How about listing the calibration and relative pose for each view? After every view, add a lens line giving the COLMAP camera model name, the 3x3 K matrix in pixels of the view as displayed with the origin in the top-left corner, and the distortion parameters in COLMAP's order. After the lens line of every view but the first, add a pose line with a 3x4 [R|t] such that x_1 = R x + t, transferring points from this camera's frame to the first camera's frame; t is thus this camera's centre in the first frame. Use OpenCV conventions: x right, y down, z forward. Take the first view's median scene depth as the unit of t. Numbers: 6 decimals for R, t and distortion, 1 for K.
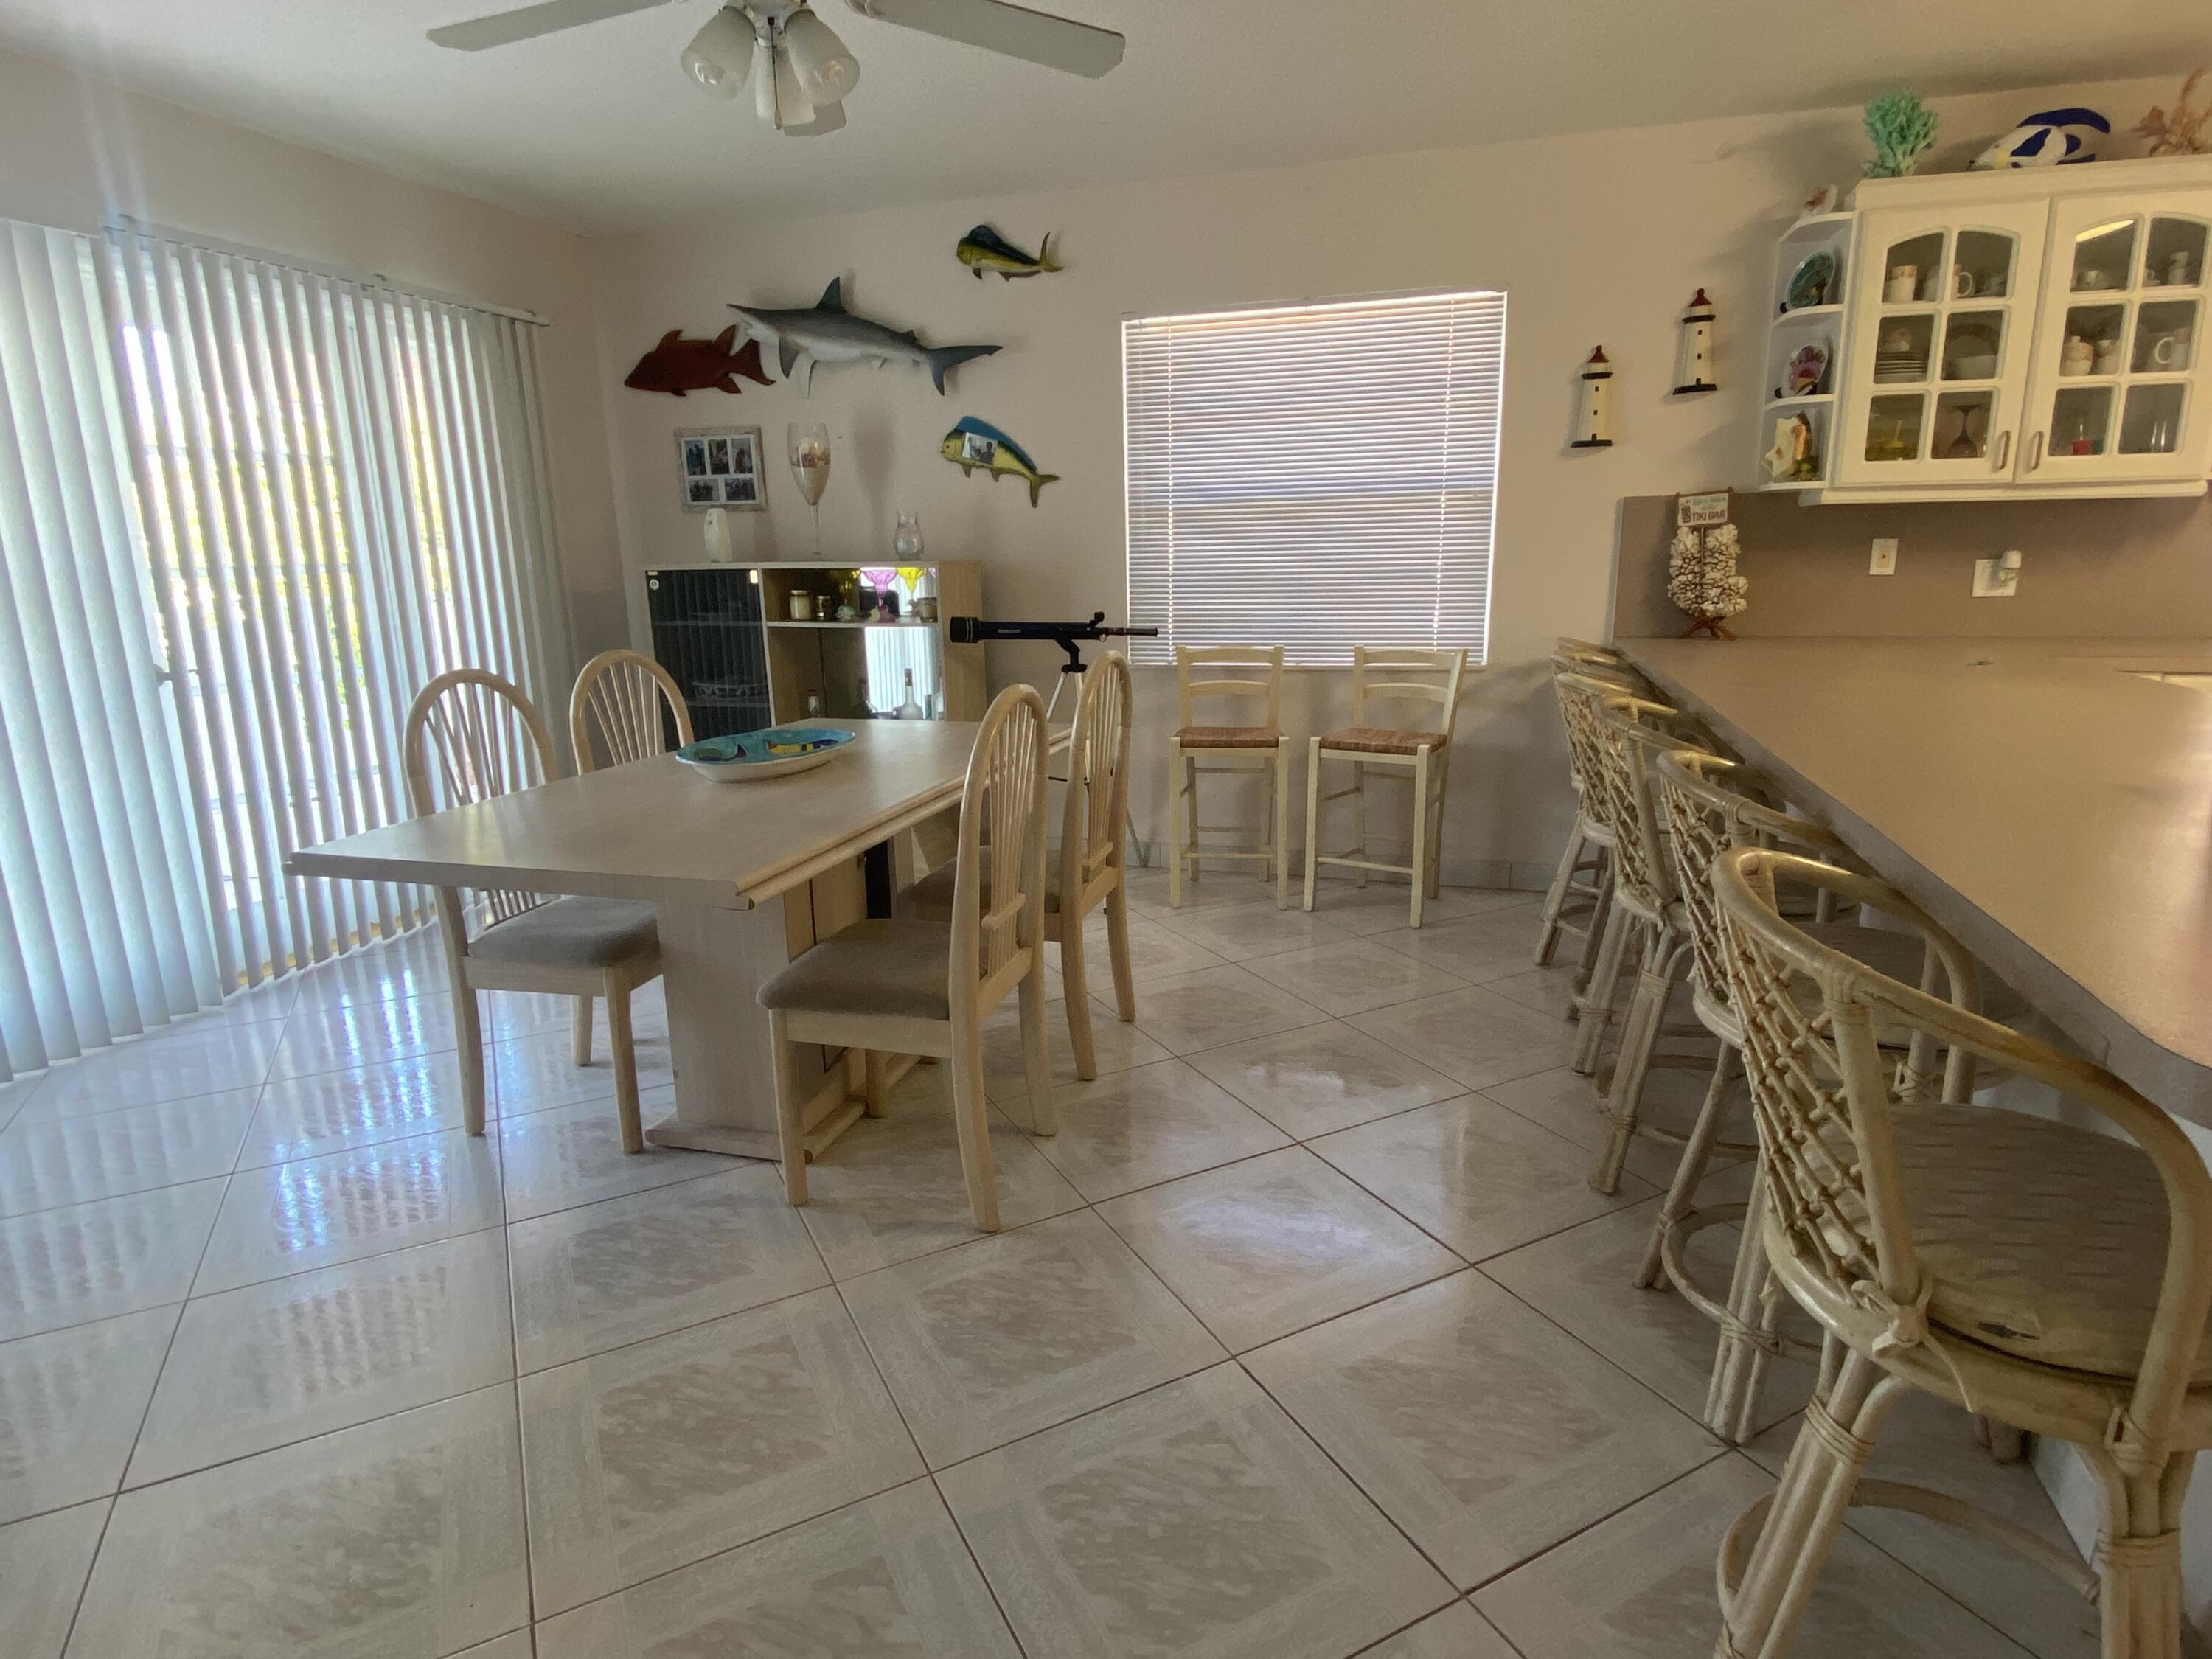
lens RADIAL K [[1167.9, 0, 1108.3], [0, 1167.9, 812.3], [0, 0, 1]] dist [-0.003163, 0.000891]
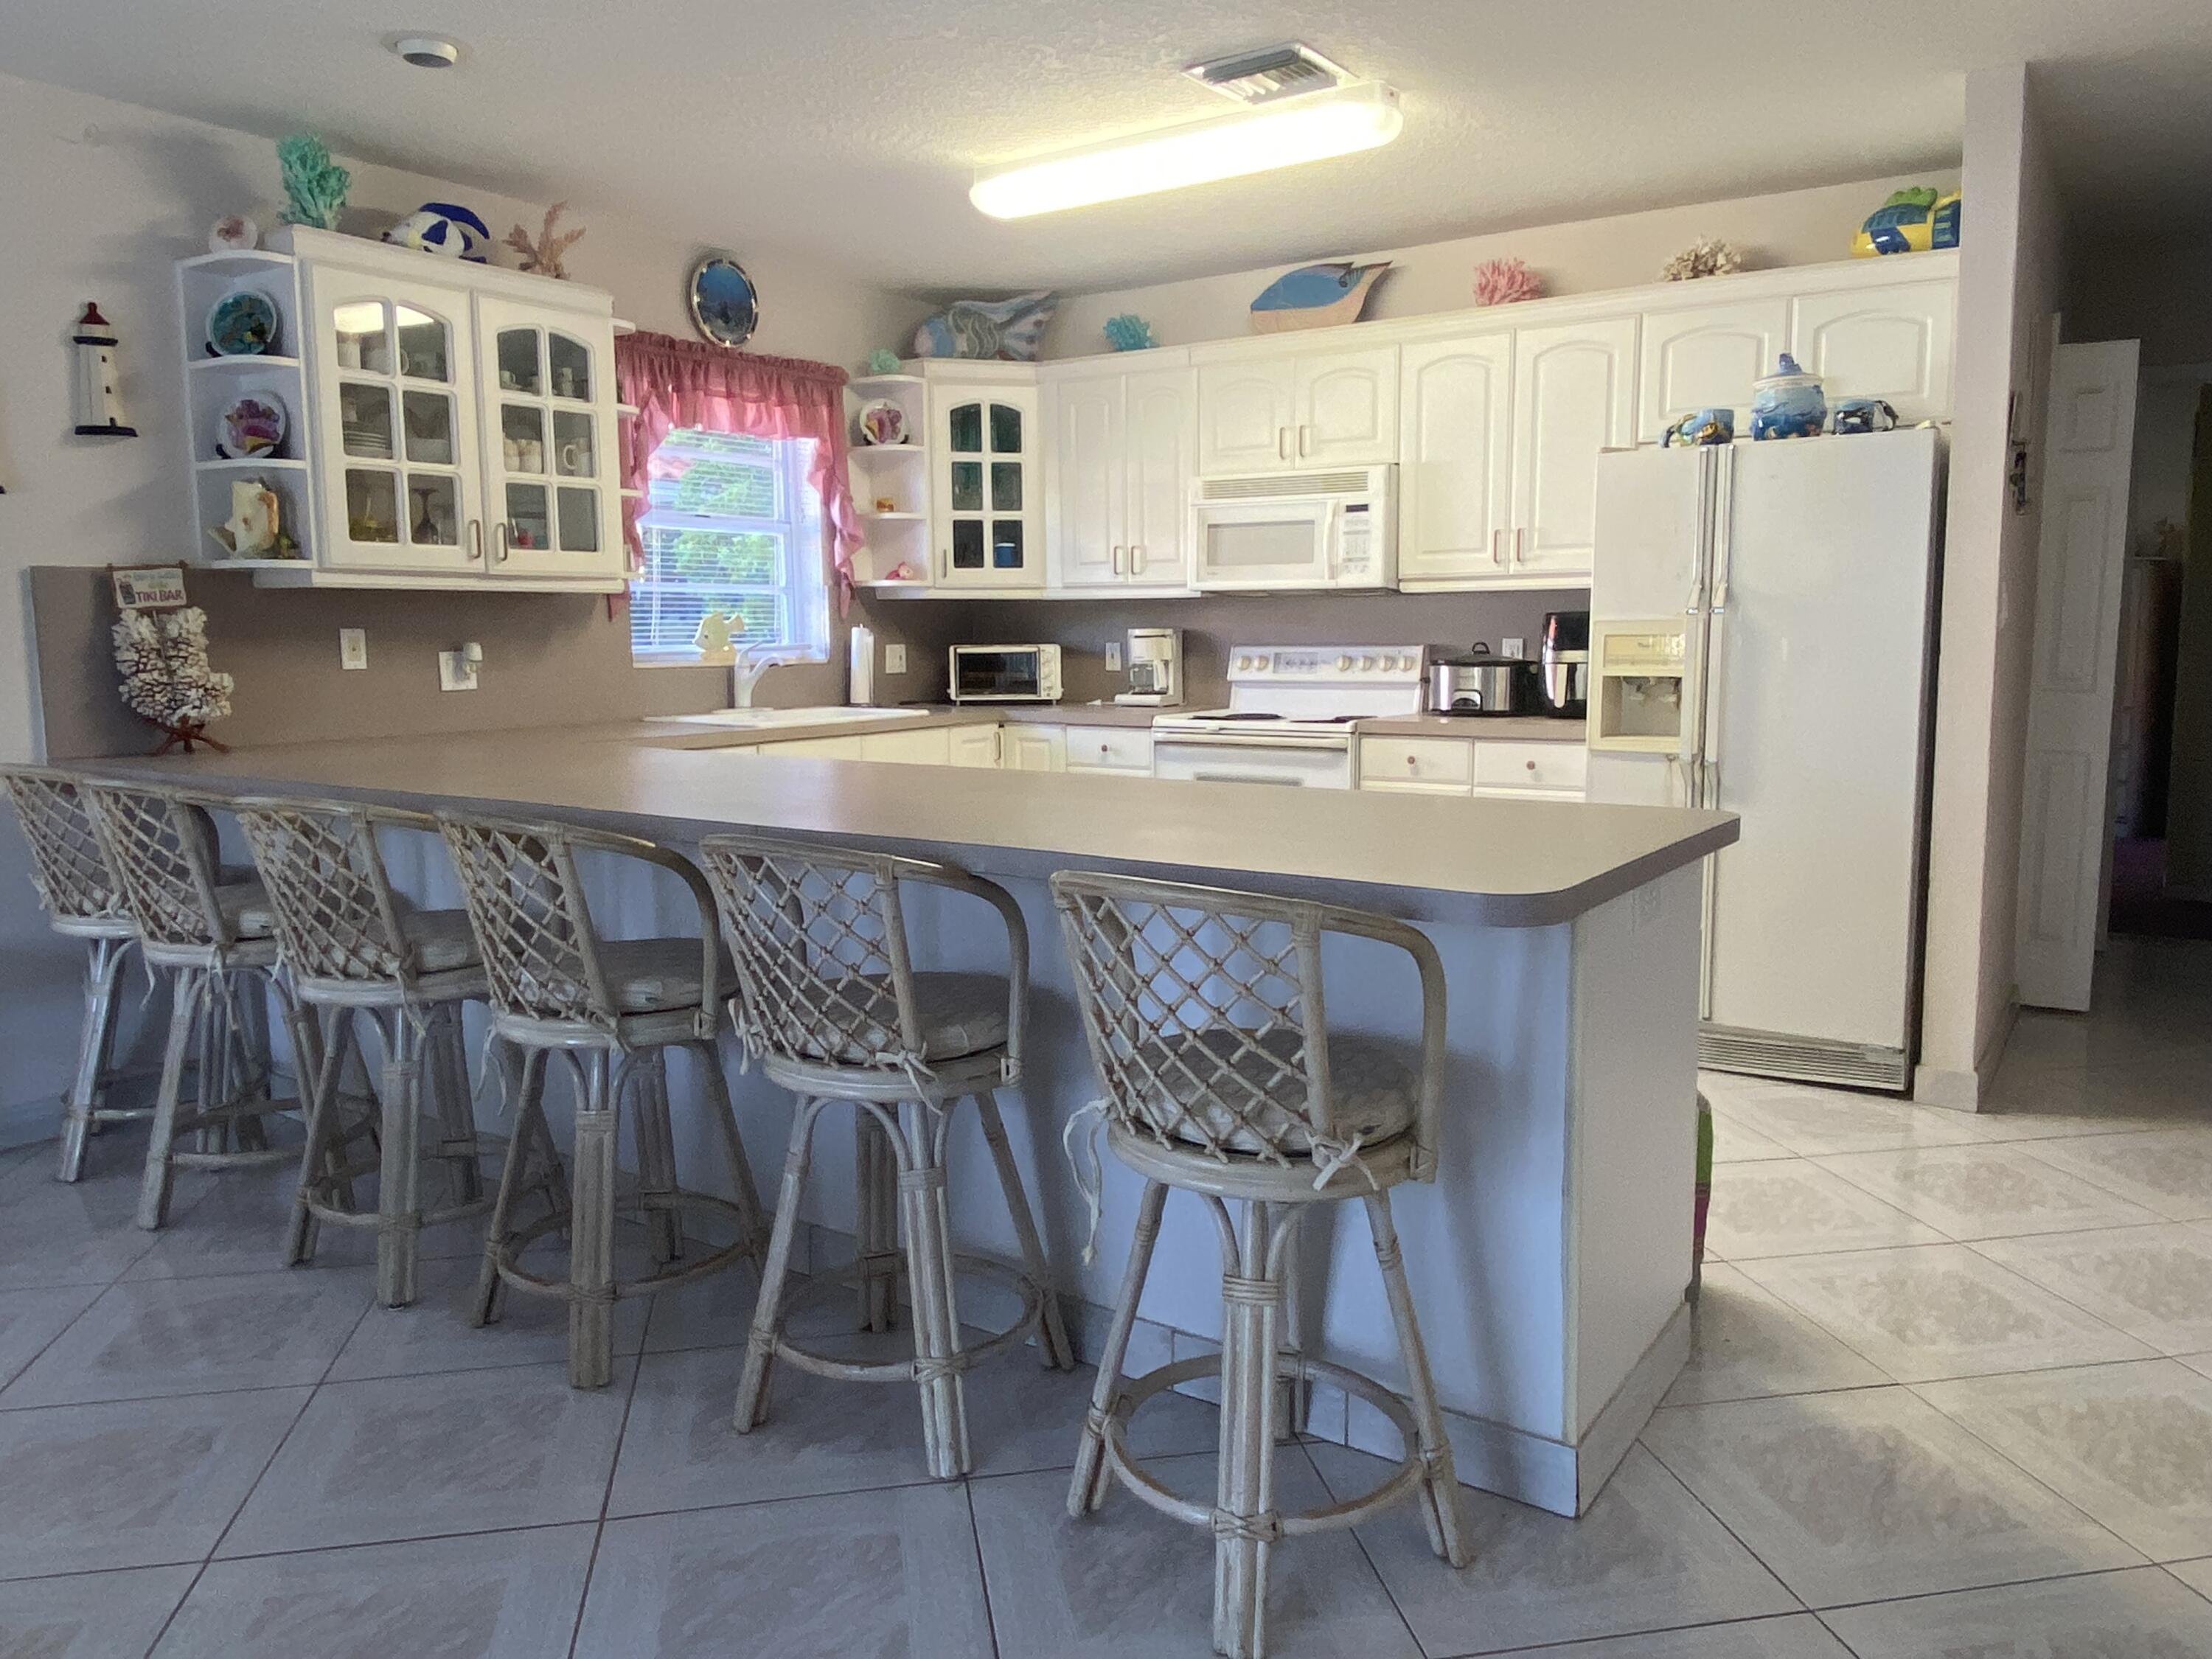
lens RADIAL K [[1570.7, 0, 1108.1], [0, 1570.7, 833.0], [0, 0, 1]] dist [-0.001246, -0.004295]
pose [[0.363976, -0.106715, 0.925275, -0.249891], [0.199527, 0.979286, 0.034457, -0.013380], [-0.909786, 0.172076, 0.377730, 0.073553]]
